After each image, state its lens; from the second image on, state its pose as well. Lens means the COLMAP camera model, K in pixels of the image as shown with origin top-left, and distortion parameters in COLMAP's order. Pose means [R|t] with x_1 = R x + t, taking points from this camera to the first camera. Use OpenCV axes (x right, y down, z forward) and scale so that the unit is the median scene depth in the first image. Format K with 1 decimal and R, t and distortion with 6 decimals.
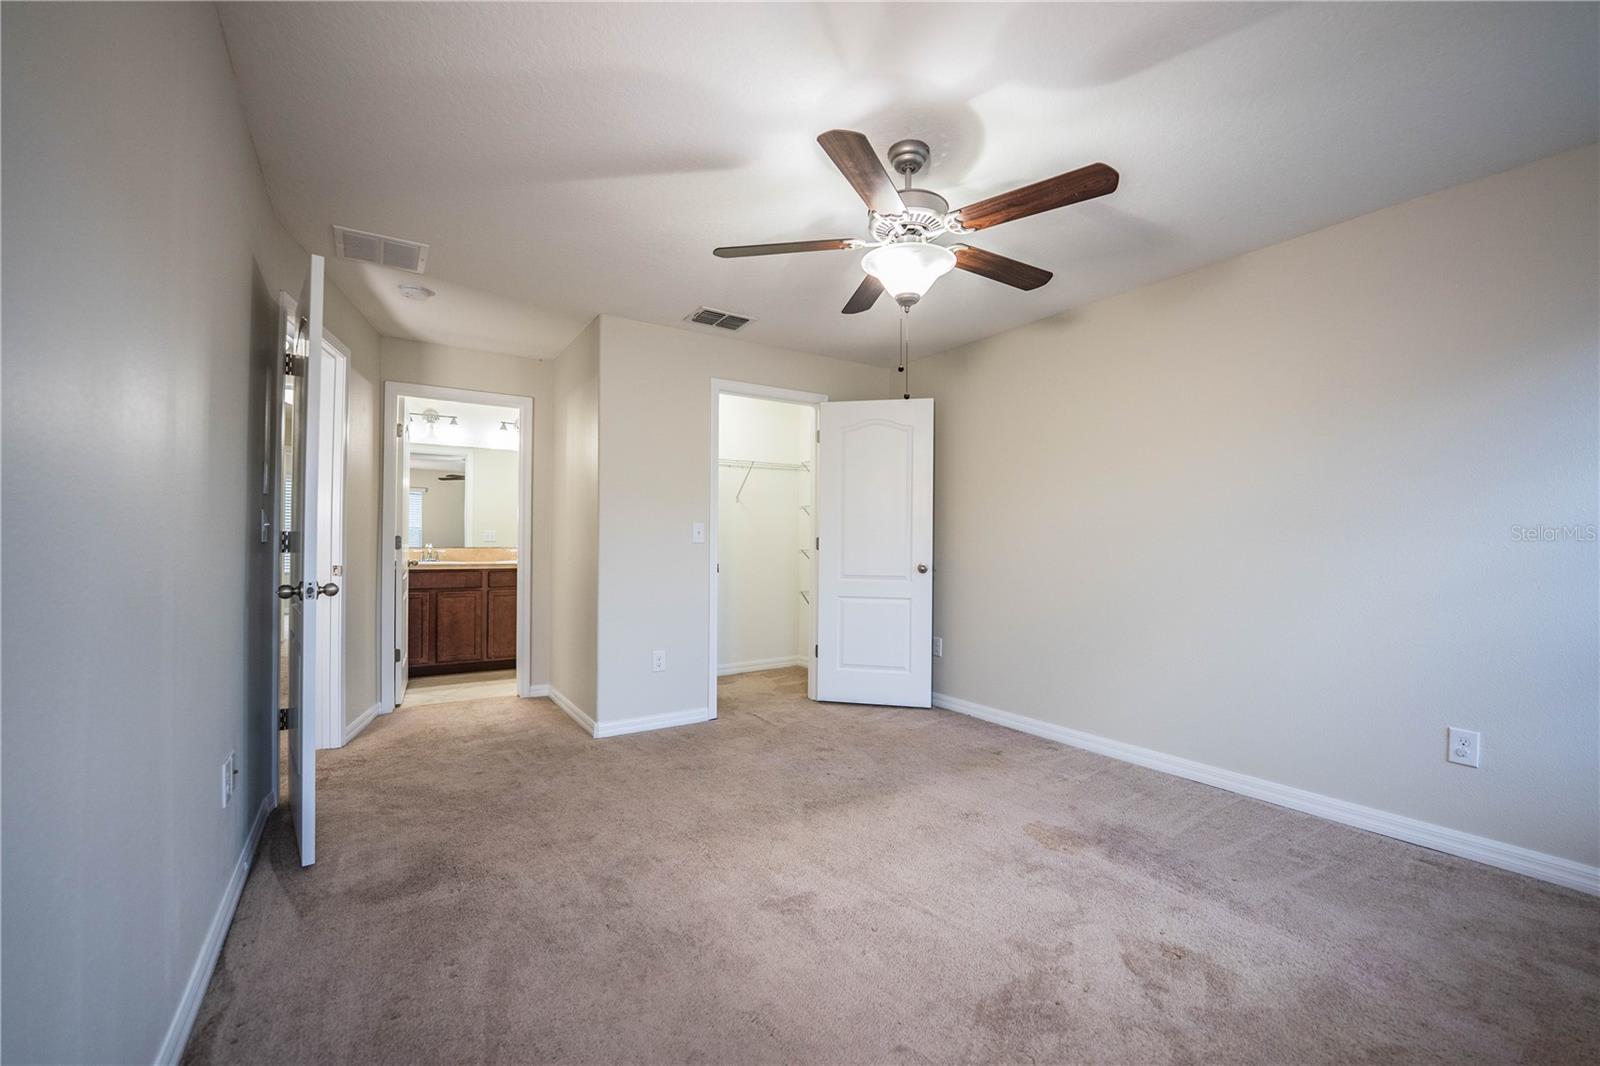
lens RADIAL K [[652.6, 0, 799.1], [0, 652.6, 538.0], [0, 0, 1]] dist [-0.026225, 0.003710]
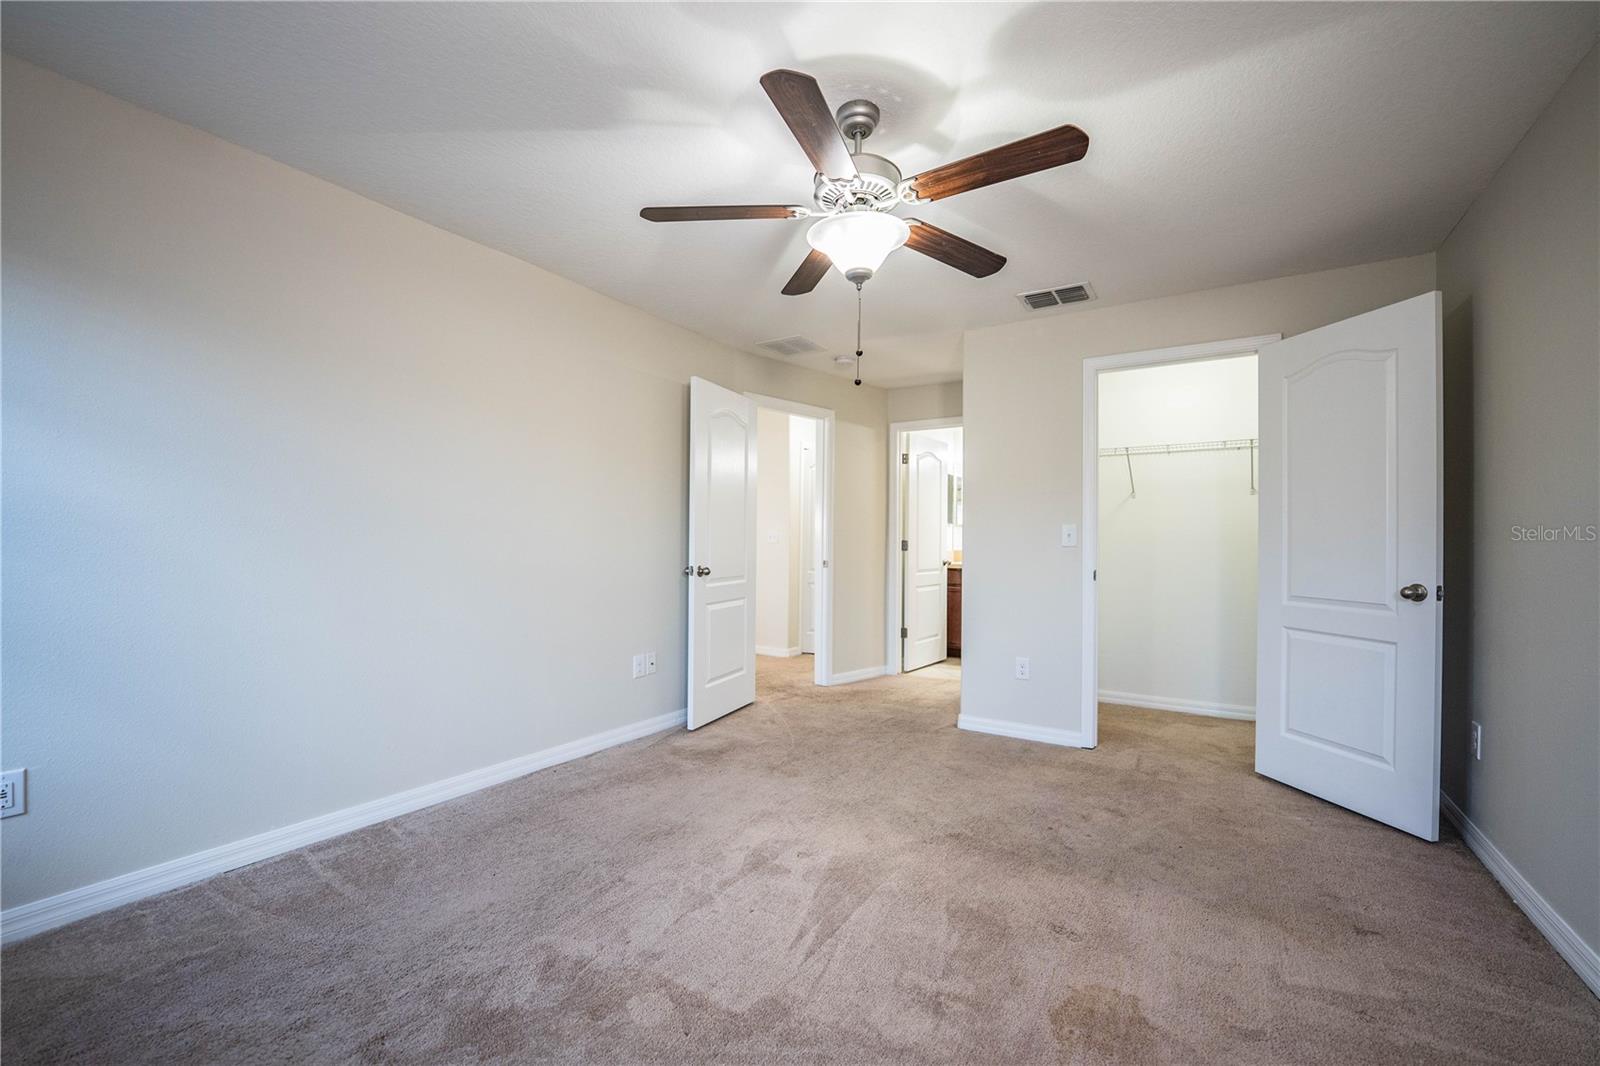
lens RADIAL K [[652.6, 0, 799.1], [0, 652.6, 538.0], [0, 0, 1]] dist [-0.026225, 0.003710]
pose [[0.406797, -0.008331, -0.913481, 0.587394], [-0.001997, 0.999948, -0.010009, 0.006479], [0.913517, 0.005895, 0.406759, 0.336964]]
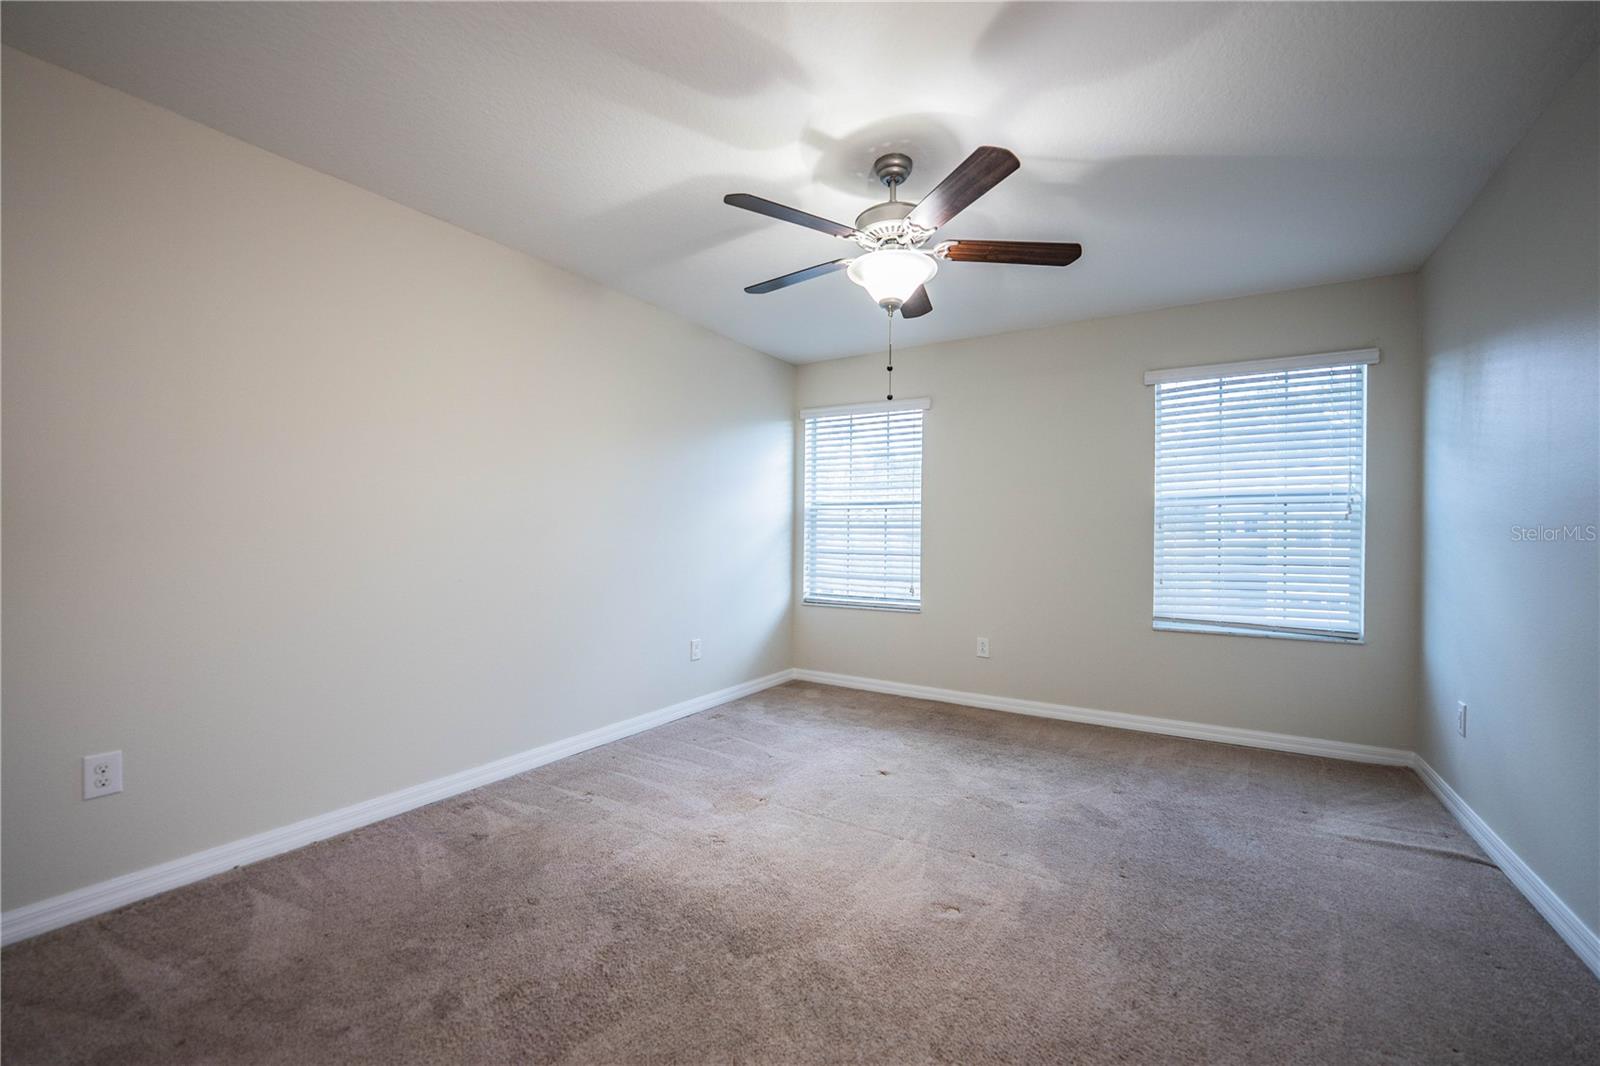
lens RADIAL K [[652.6, 0, 799.1], [0, 652.6, 538.0], [0, 0, 1]] dist [-0.026225, 0.003710]
pose [[-0.414061, -0.013840, 0.910144, -0.447627], [-0.012475, 0.999877, 0.009529, 0.001470], [-0.910163, -0.007409, -0.414183, 0.954788]]
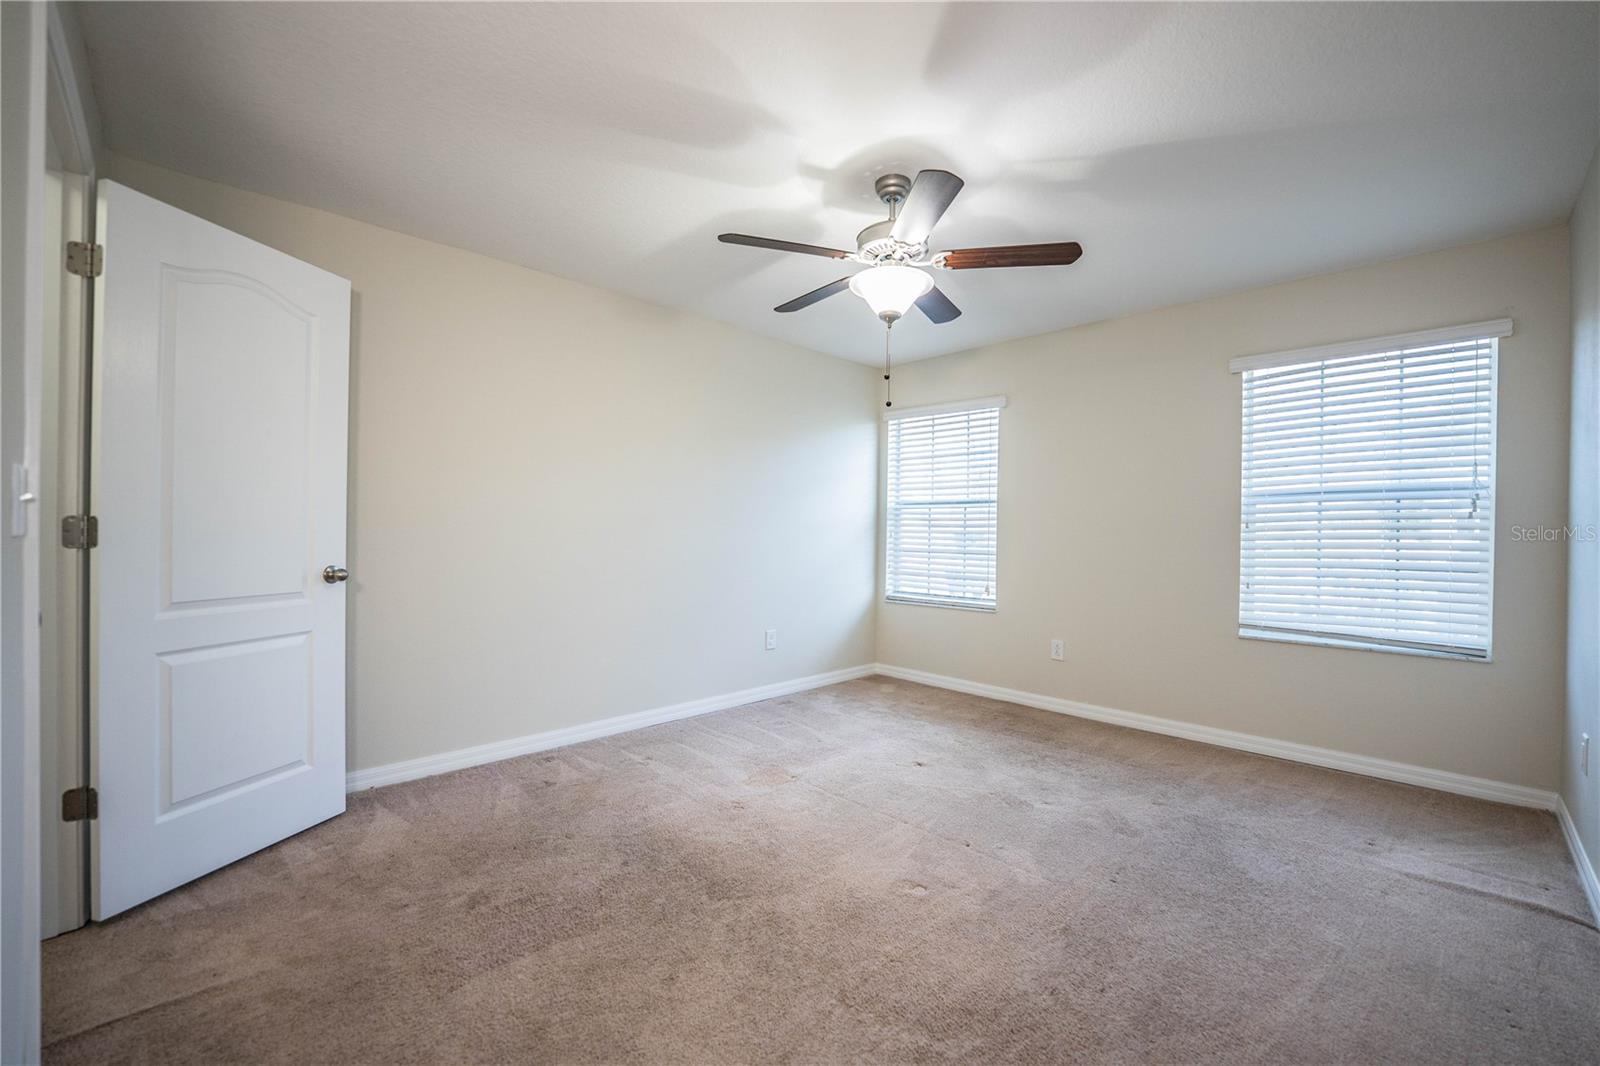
lens RADIAL K [[652.6, 0, 799.1], [0, 652.6, 538.0], [0, 0, 1]] dist [-0.026225, 0.003710]
pose [[-0.189624, -0.017503, 0.981701, -0.552129], [-0.014723, 0.999779, 0.014981, -0.001103], [-0.981746, -0.011613, -0.189840, 0.827903]]
